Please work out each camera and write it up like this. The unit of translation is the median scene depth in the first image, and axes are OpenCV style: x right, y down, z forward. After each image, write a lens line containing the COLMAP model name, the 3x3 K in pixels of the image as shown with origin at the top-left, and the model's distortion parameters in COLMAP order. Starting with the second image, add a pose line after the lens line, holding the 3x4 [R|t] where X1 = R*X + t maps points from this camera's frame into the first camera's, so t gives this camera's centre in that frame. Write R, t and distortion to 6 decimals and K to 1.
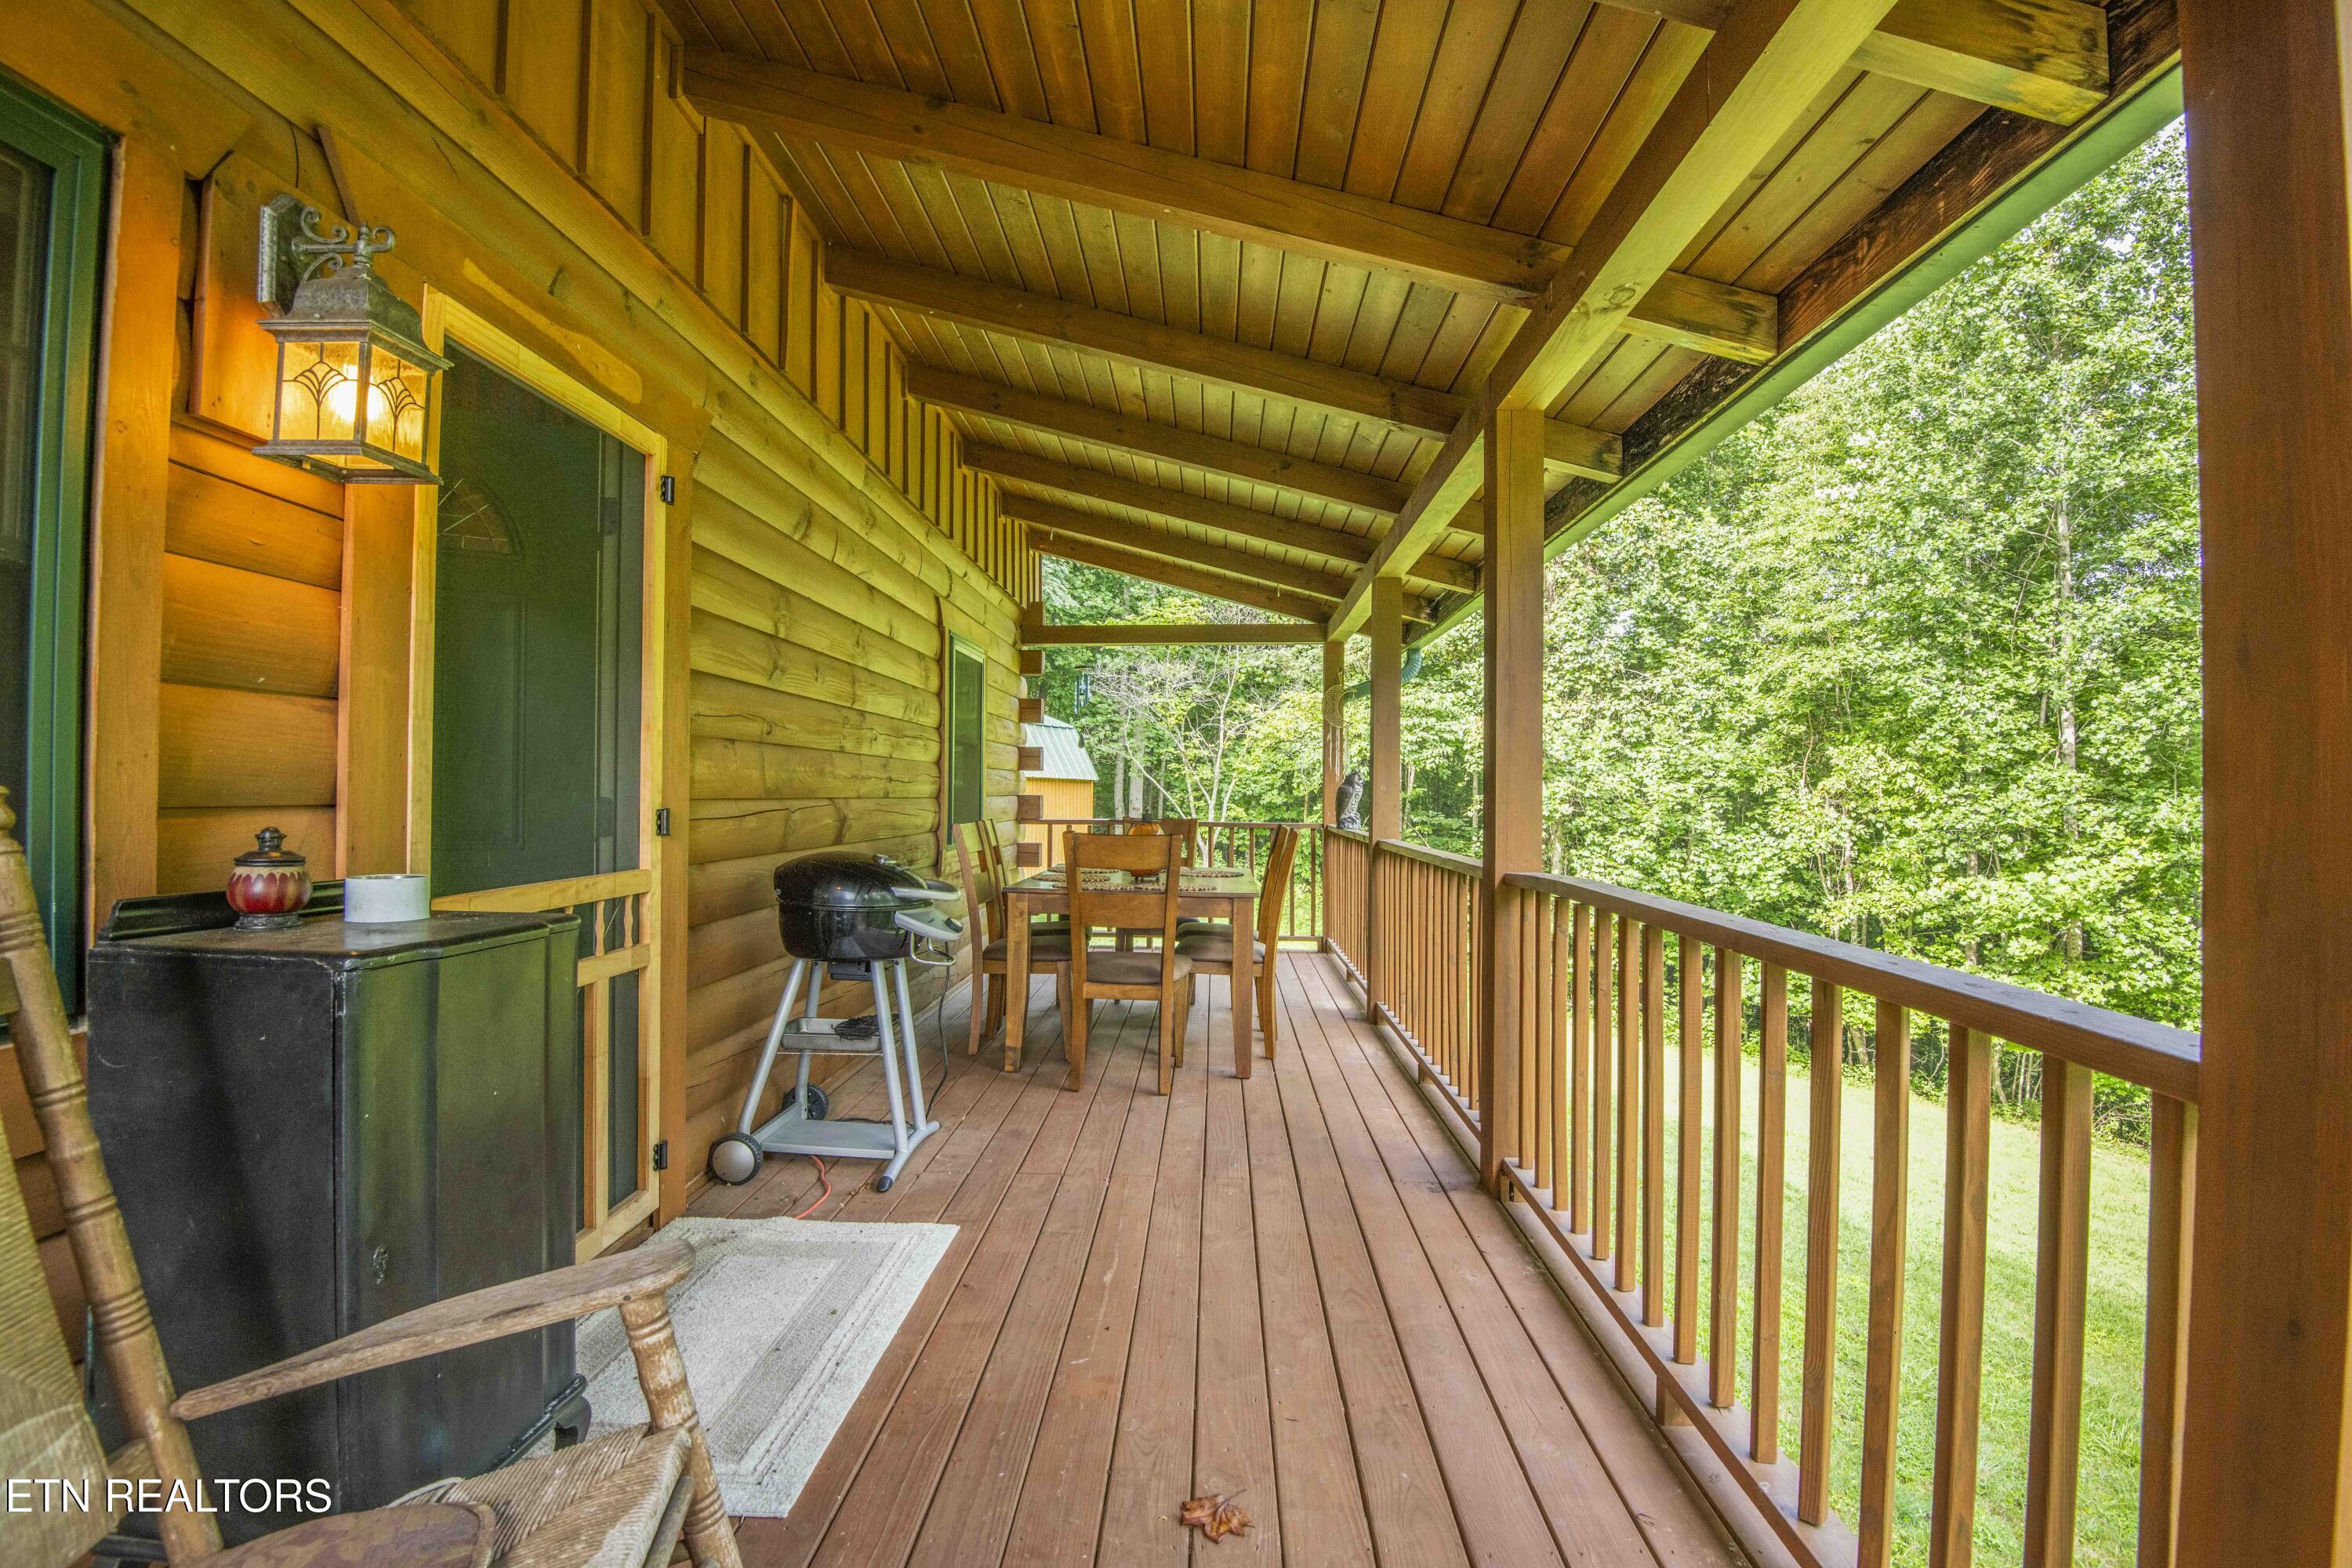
lens RADIAL K [[1087.2, 0, 1189.5], [0, 1087.2, 783.1], [0, 0, 1]] dist [-0.003506, -0.023276]
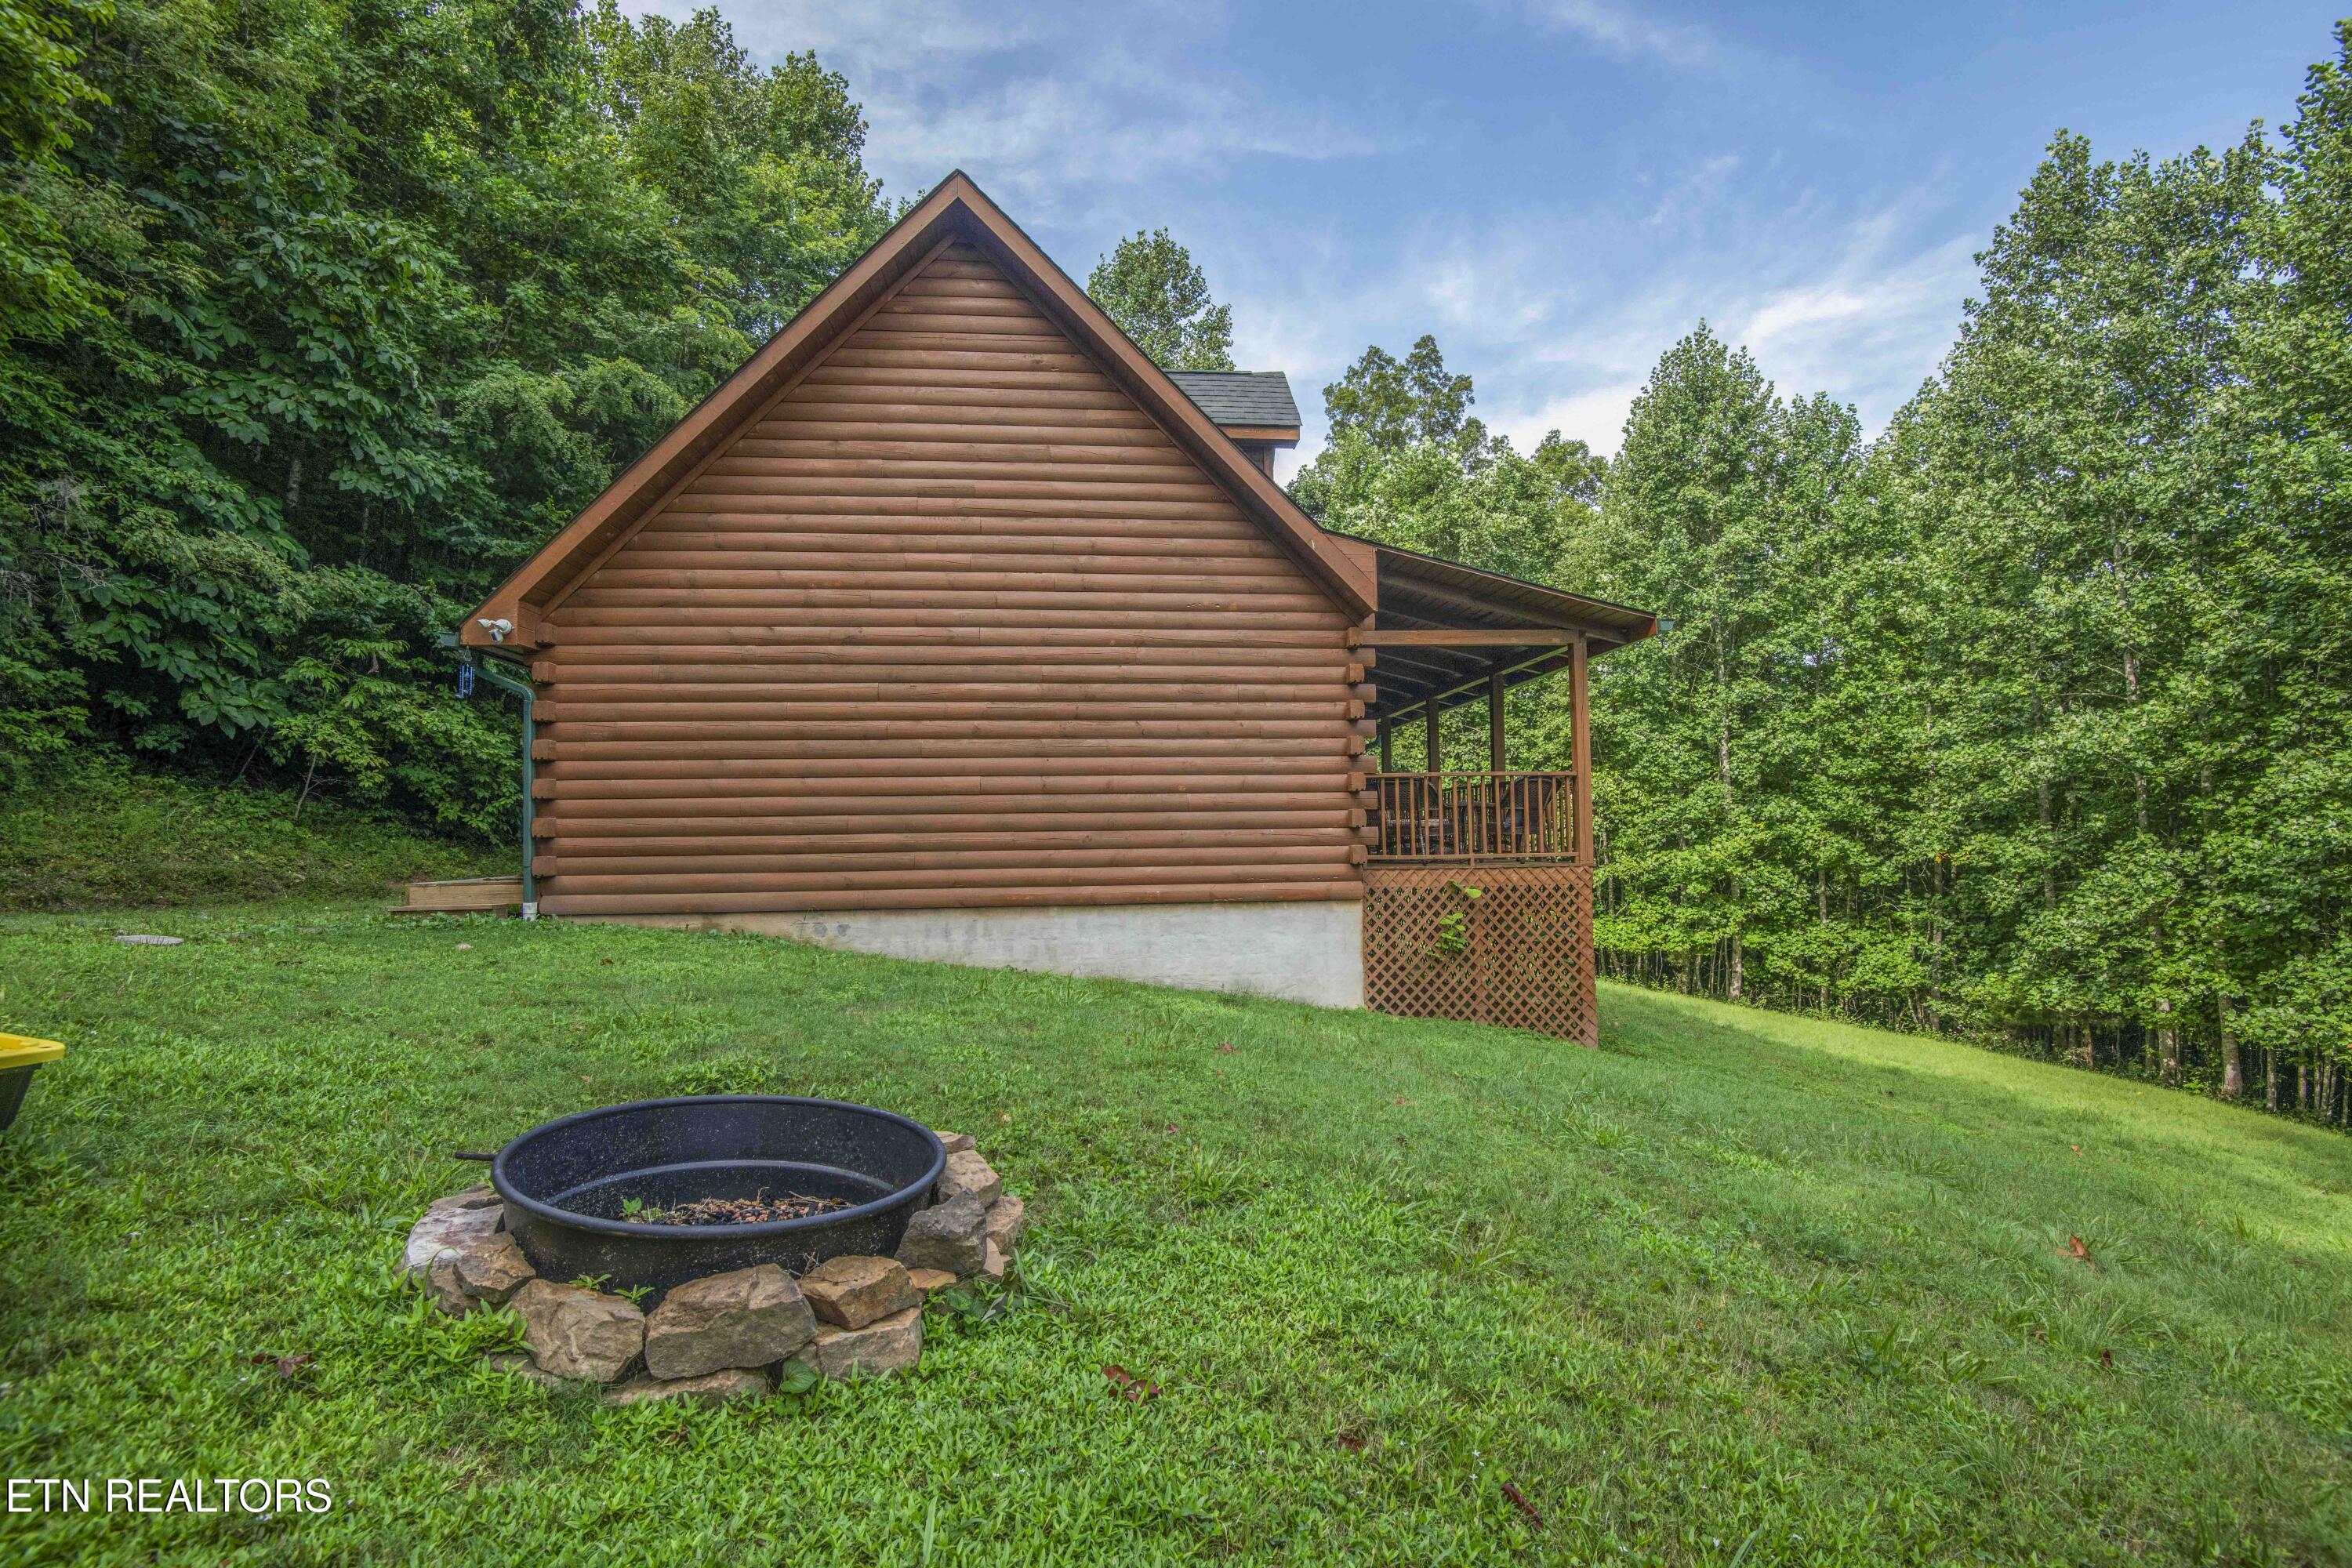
lens RADIAL K [[1018.3, 0, 1188.4], [0, 1018.3, 785.2], [0, 0, 1]] dist [-0.000936, 0.000048]
pose [[0.993614, -0.015755, 0.111724, -0.179934], [0.019820, 0.999178, -0.035362, 0.027851], [-0.111075, 0.037351, 0.993110, -0.471147]]
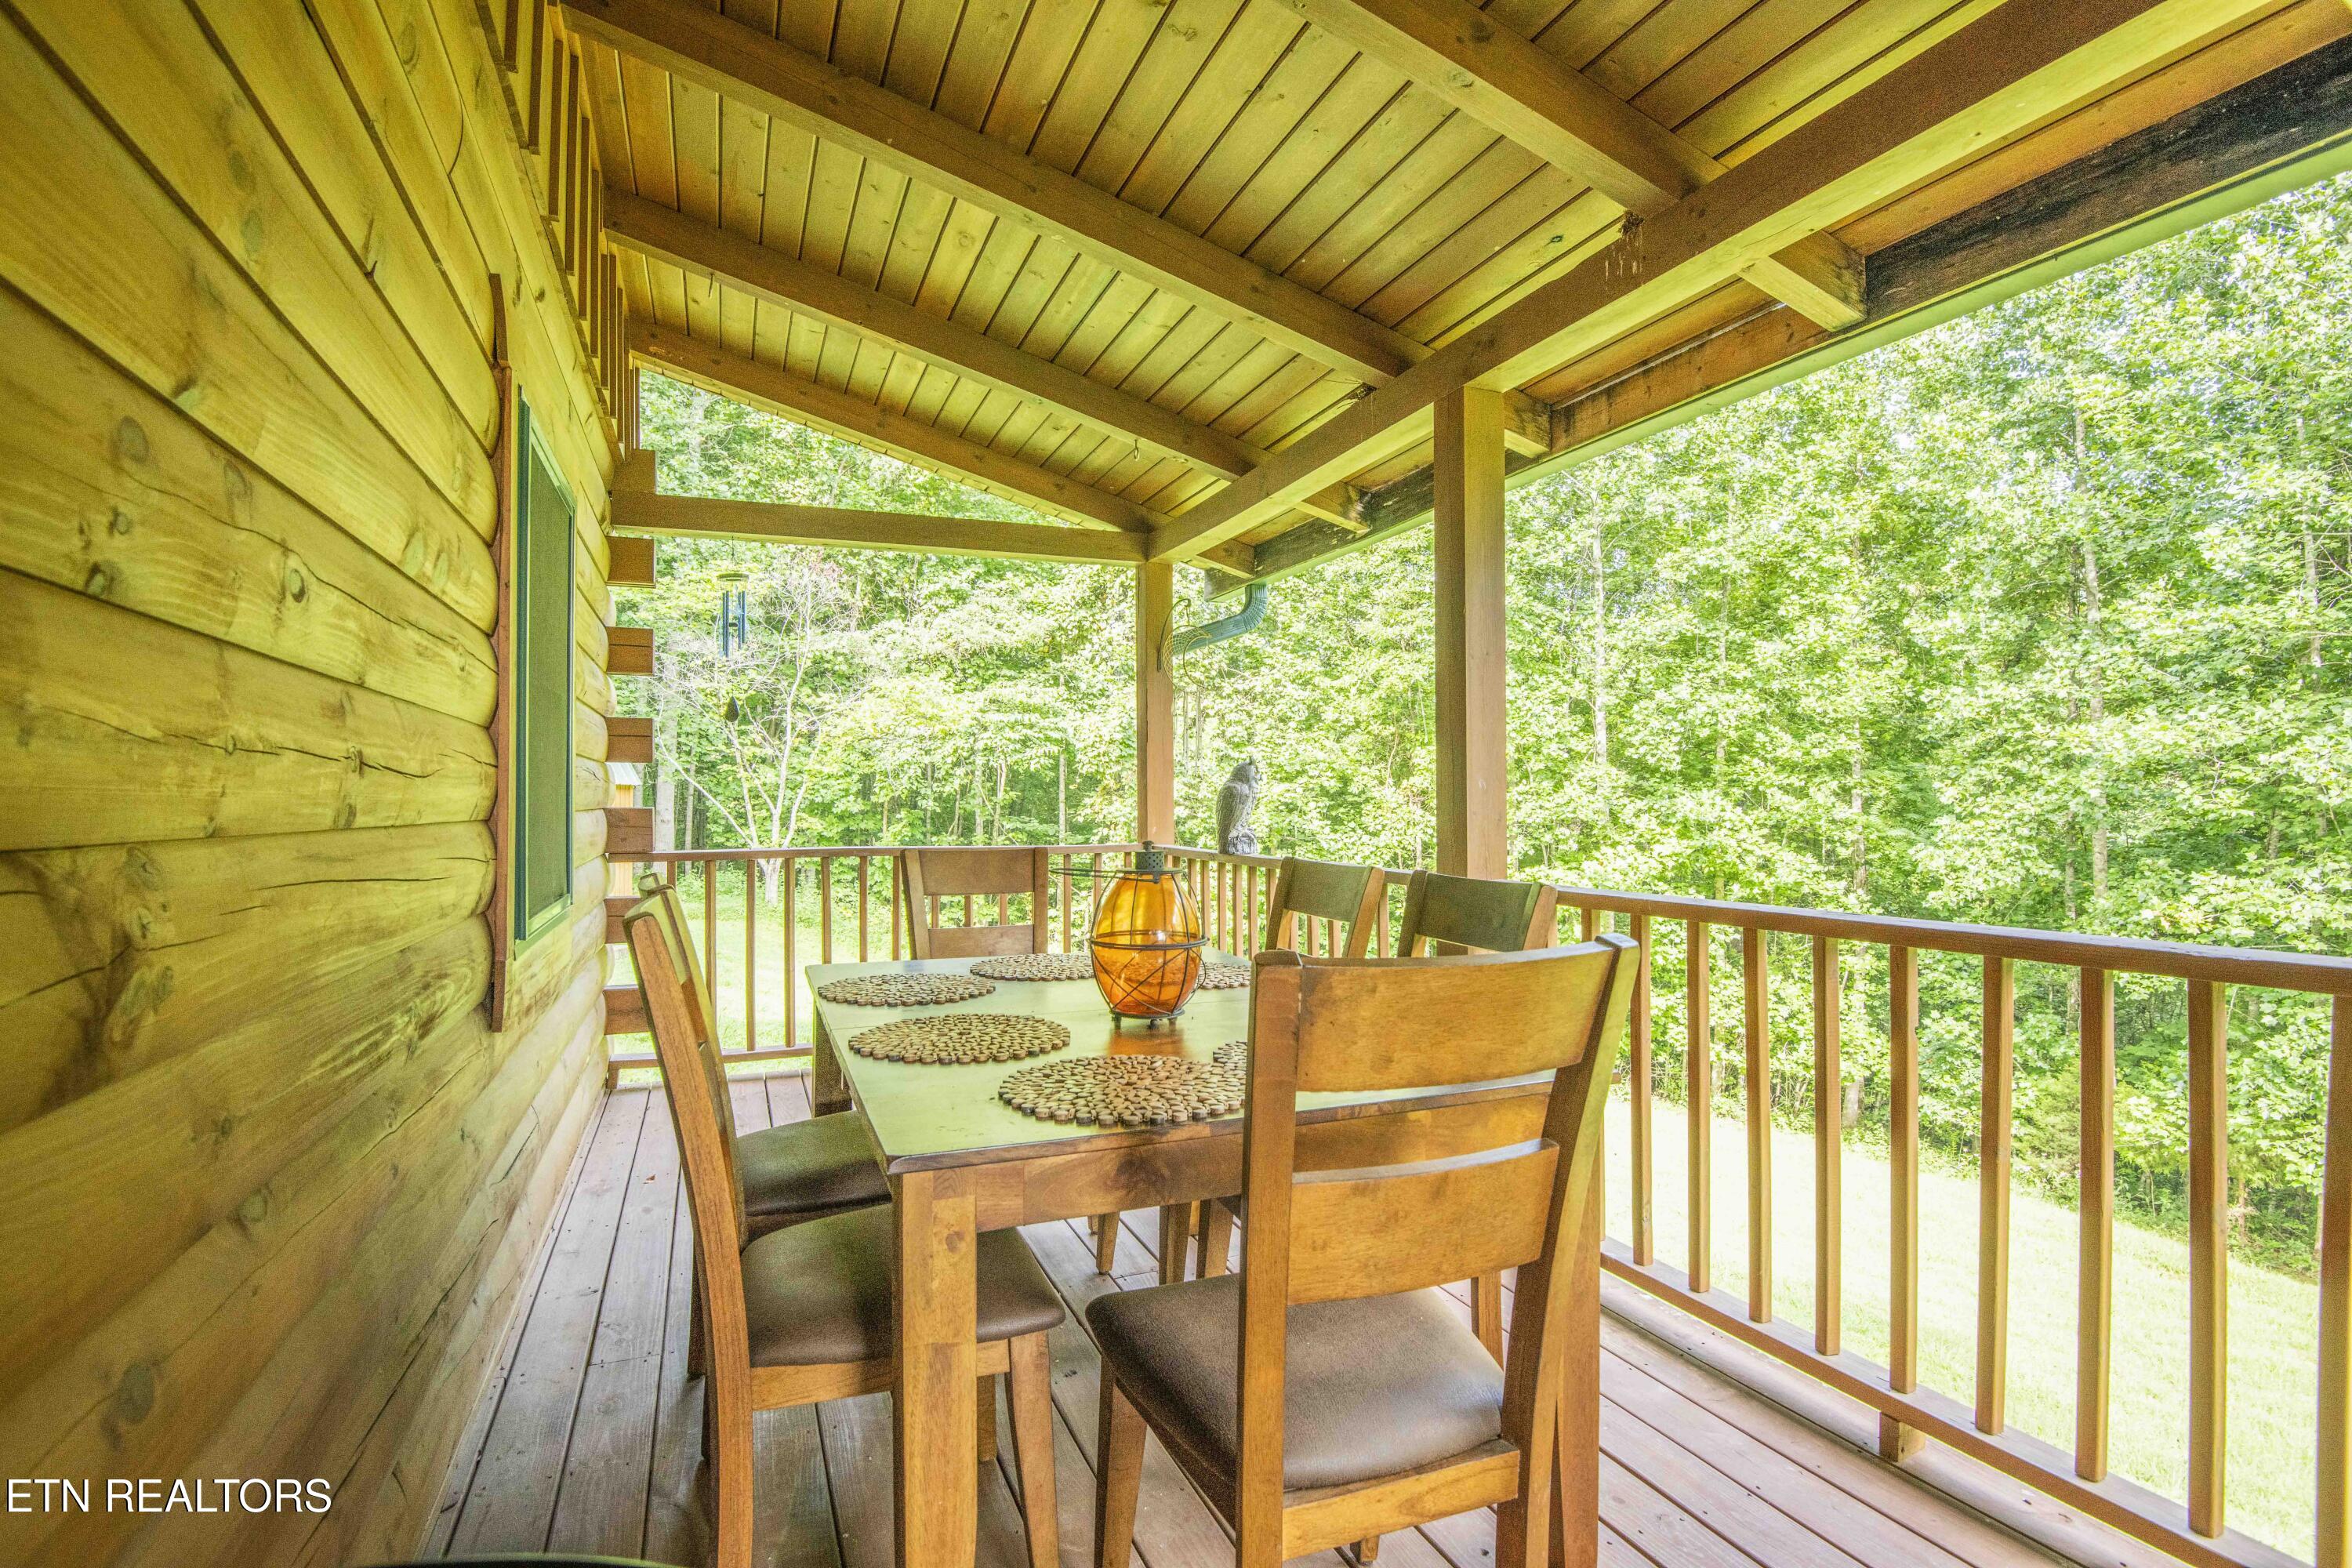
lens RADIAL K [[1087.2, 0, 1189.5], [0, 1087.2, 783.1], [0, 0, 1]] dist [-0.003506, -0.023276]
pose [[0.909227, -0.008640, 0.416210, -0.045098], [0.010440, 0.999943, -0.002049, 0.001051], [-0.416169, 0.006209, 0.909266, 0.151359]]
